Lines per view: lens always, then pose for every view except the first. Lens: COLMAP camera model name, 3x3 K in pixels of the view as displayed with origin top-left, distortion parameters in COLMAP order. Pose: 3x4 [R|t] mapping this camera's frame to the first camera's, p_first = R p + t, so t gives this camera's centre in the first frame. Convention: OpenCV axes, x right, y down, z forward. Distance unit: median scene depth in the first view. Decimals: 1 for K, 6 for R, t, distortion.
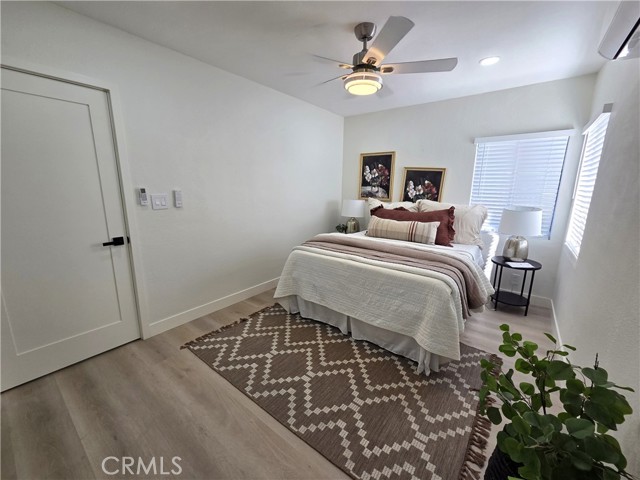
lens RADIAL K [[259.4, 0, 320.9], [0, 259.4, 234.9], [0, 0, 1]] dist [-0.002415, -0.001081]
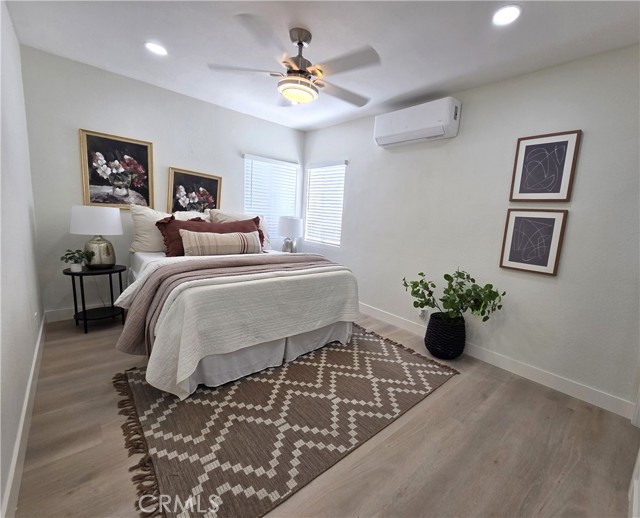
lens RADIAL K [[284.3, 0, 320.6], [0, 284.3, 263.9], [0, 0, 1]] dist [0.002281, 0.001218]
pose [[0.194578, -0.182971, 0.963671, -0.718902], [0.100621, 0.980988, 0.165943, -0.099960], [-0.975712, 0.064677, 0.209289, 0.566124]]
